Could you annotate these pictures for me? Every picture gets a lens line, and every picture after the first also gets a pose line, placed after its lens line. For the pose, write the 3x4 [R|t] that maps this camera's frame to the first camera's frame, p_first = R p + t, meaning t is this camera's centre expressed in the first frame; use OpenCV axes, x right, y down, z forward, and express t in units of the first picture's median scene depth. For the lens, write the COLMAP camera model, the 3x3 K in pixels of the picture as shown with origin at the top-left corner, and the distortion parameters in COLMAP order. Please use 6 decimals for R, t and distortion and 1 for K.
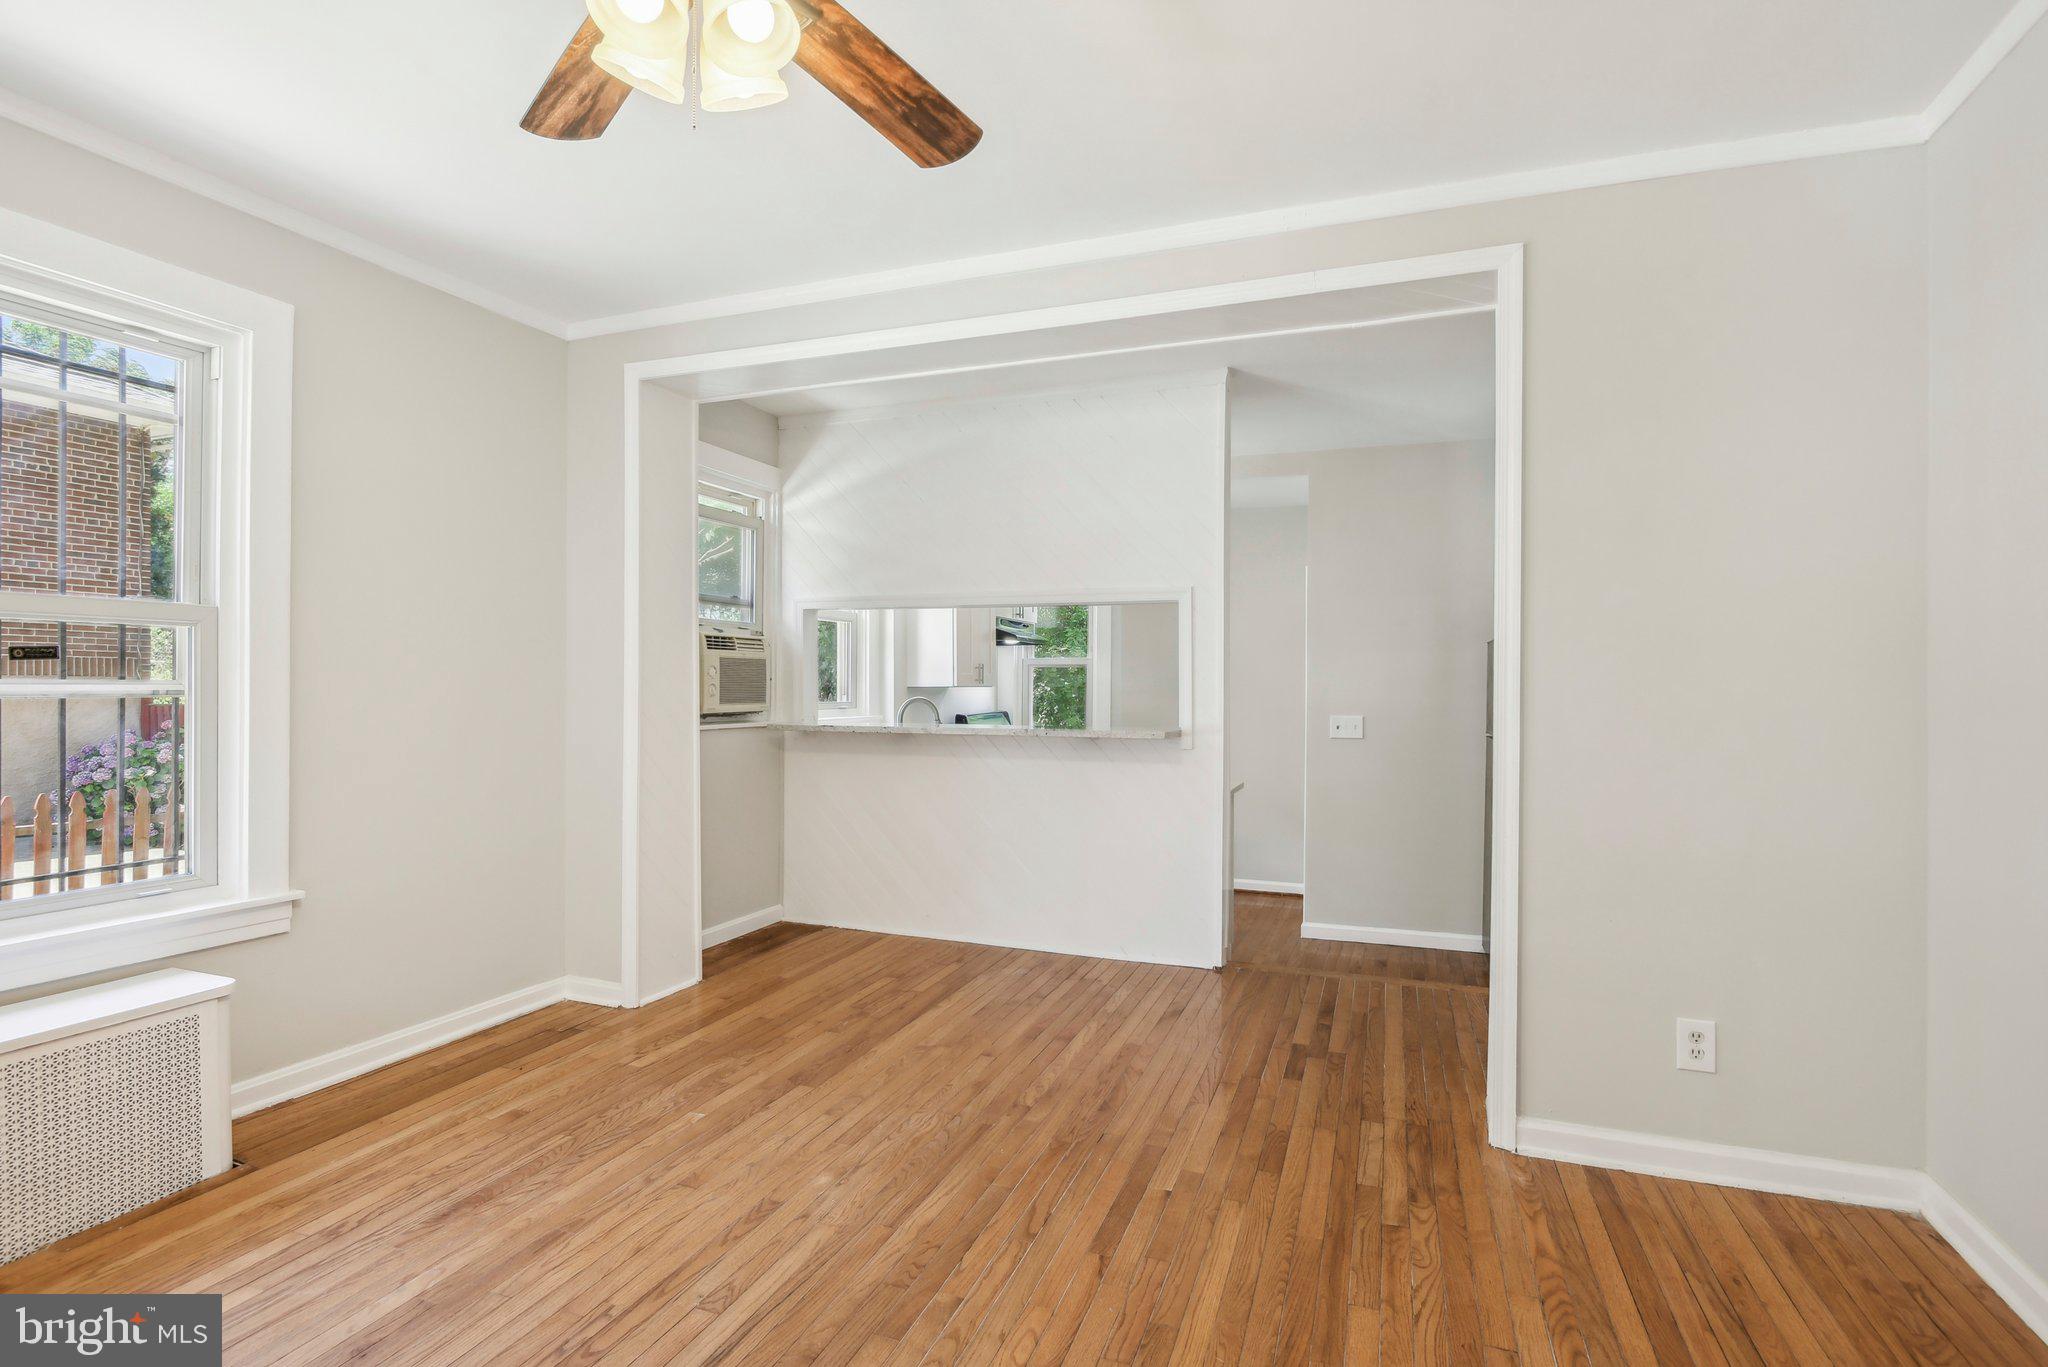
lens RADIAL K [[1067.4, 0, 976.8], [0, 1067.4, 684.1], [0, 0, 1]] dist [-0.003516, -0.014149]
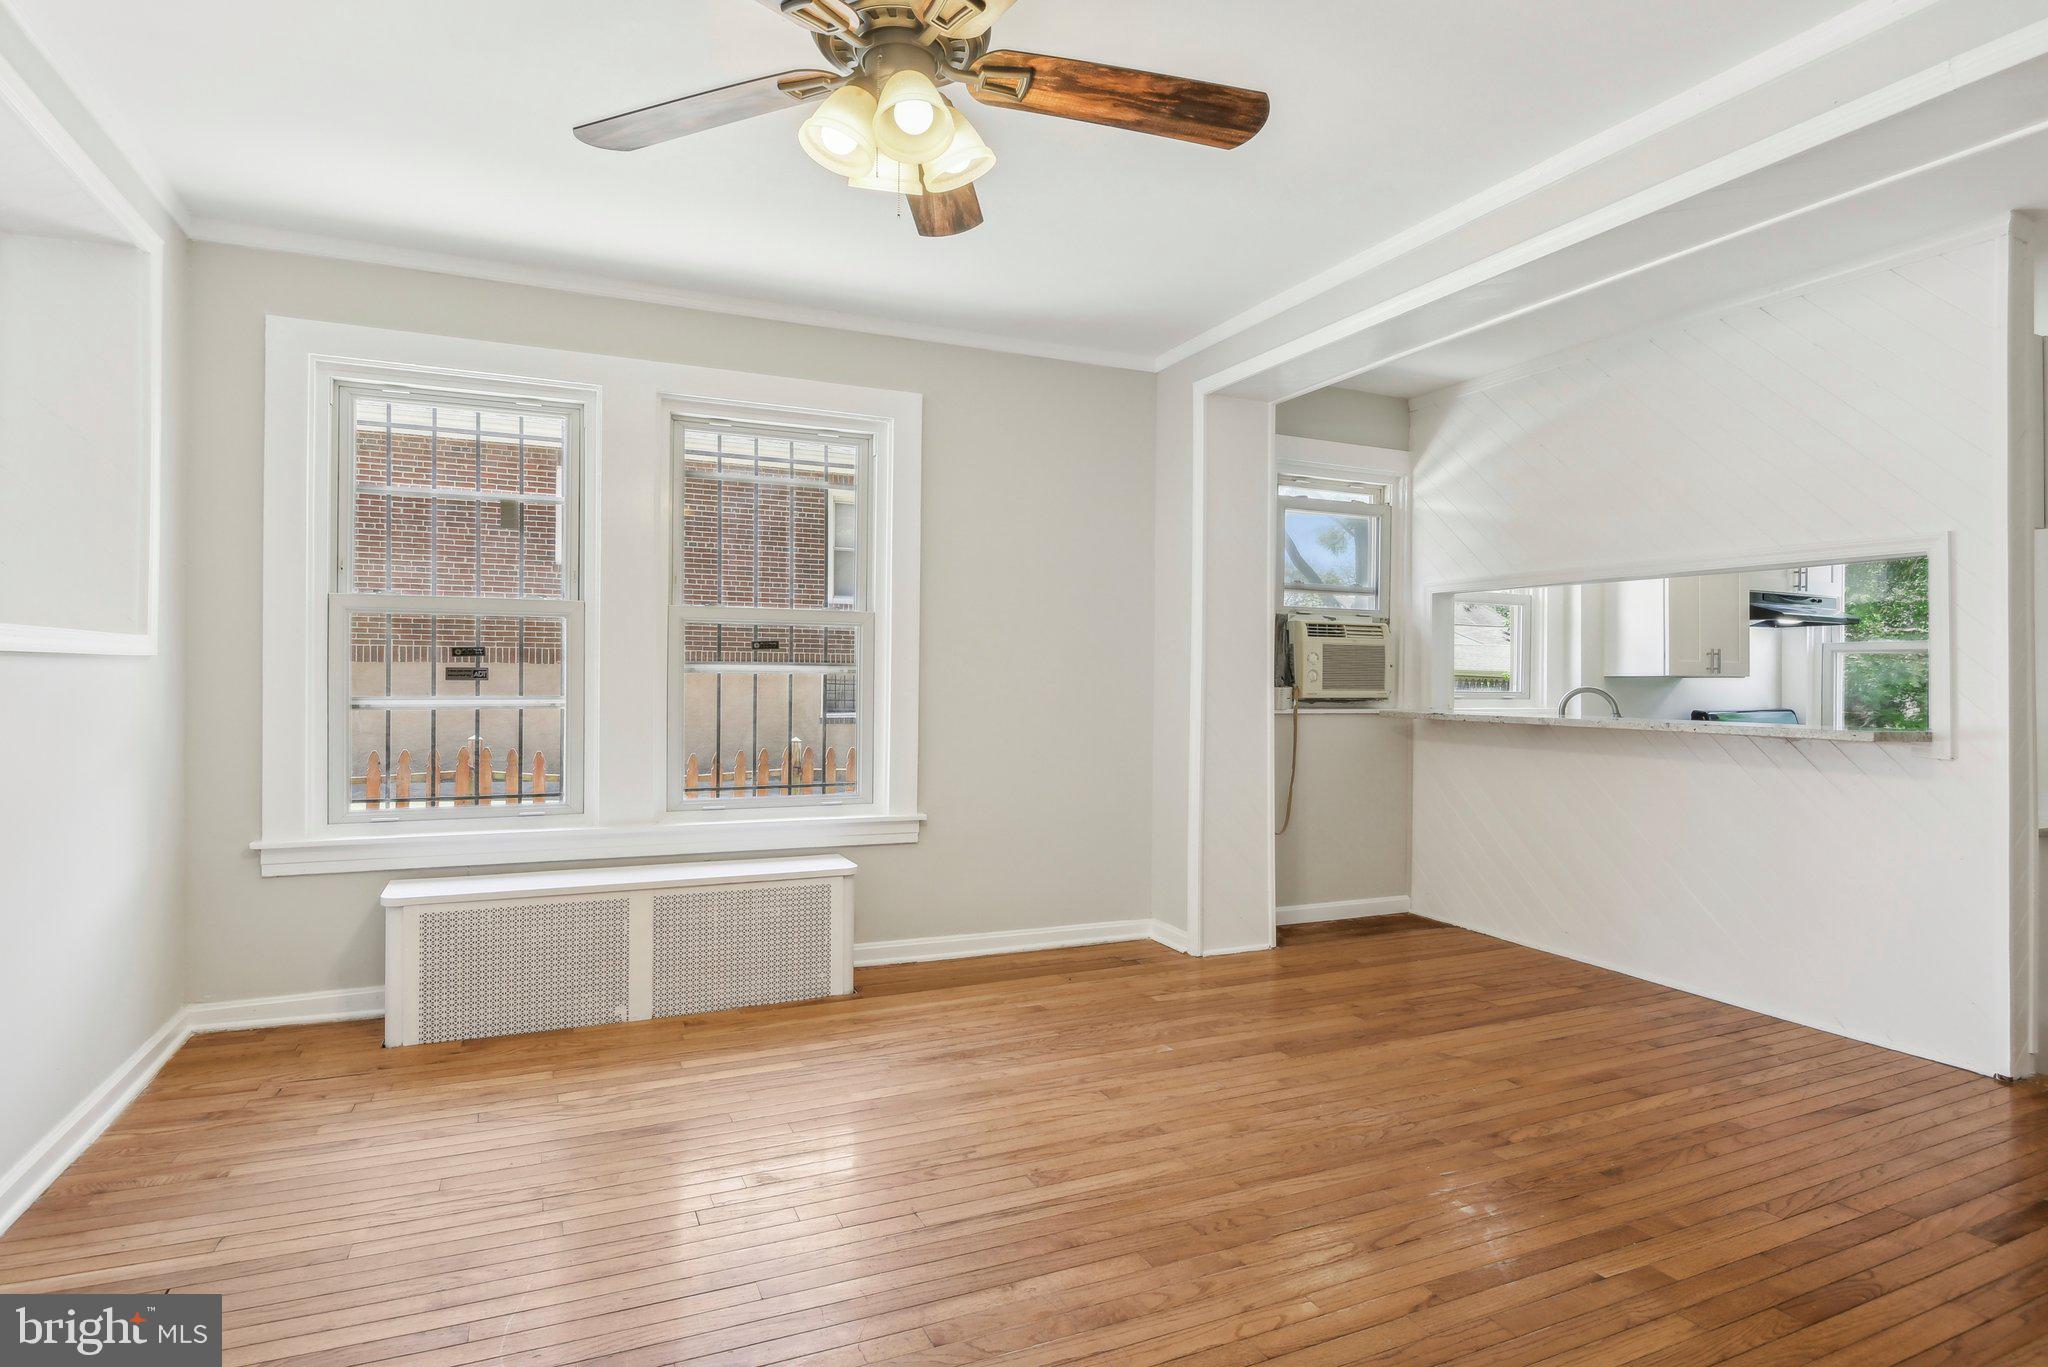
lens RADIAL K [[1018.2, 0, 981.9], [0, 1018.2, 688.3], [0, 0, 1]] dist [0.020549, -0.020621]
pose [[0.712854, 0.008659, -0.701259, 0.279356], [-0.004810, 0.999961, 0.007457, 0.015207], [0.701296, -0.001943, 0.712868, 0.079175]]
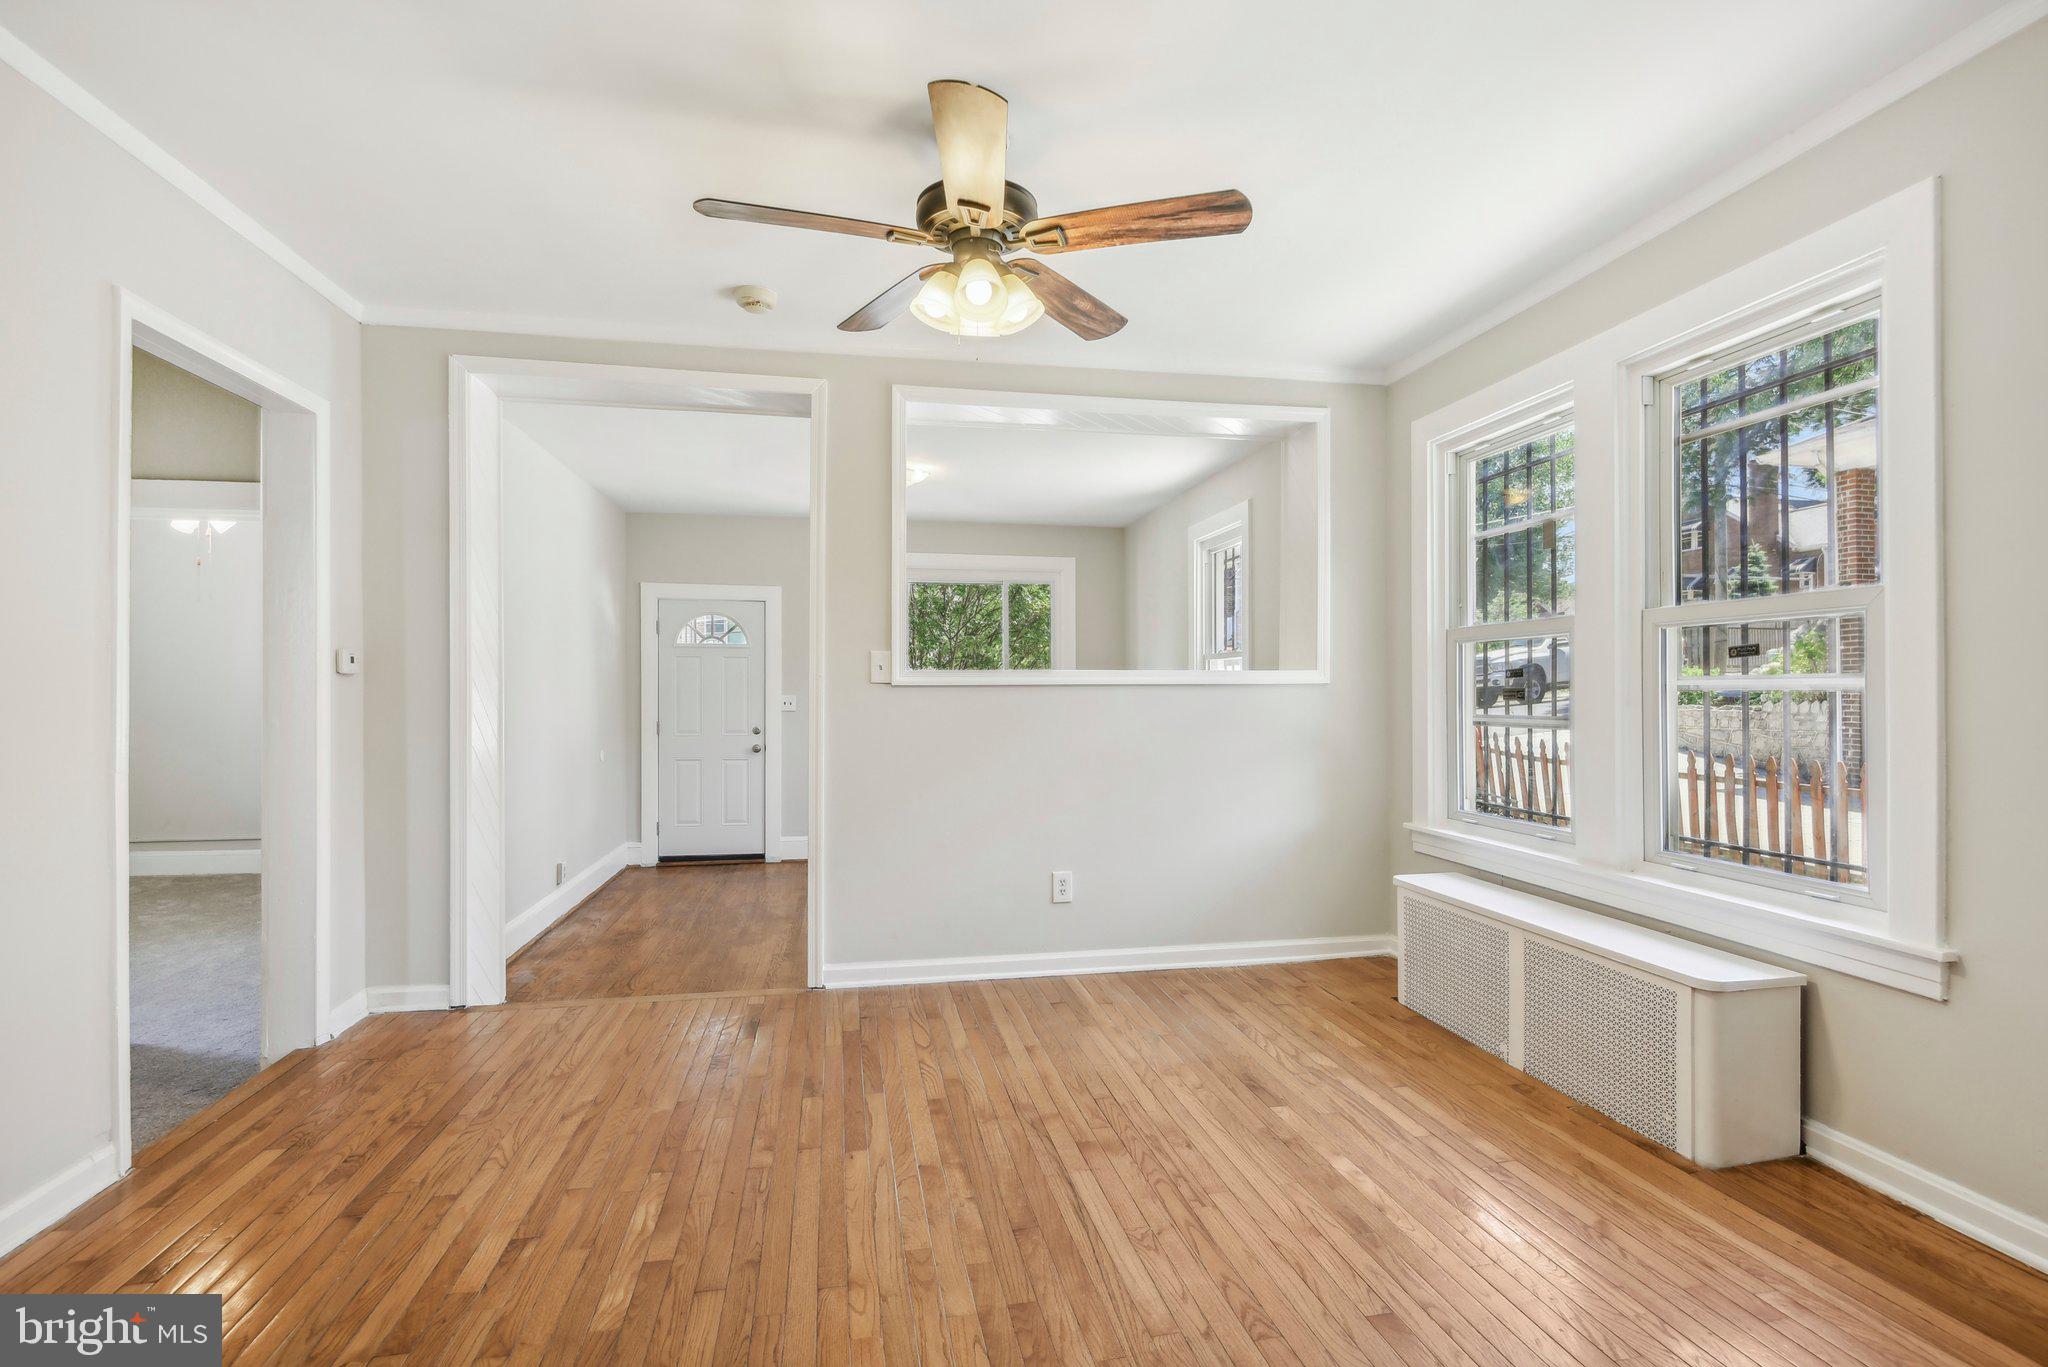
lens RADIAL K [[1067.4, 0, 976.8], [0, 1067.4, 684.1], [0, 0, 1]] dist [-0.003516, -0.014149]
pose [[-0.865403, -0.009347, -0.500990, 0.255815], [-0.002918, 0.999903, -0.013614, 0.015561], [0.501069, -0.010320, -0.865346, 1.026401]]
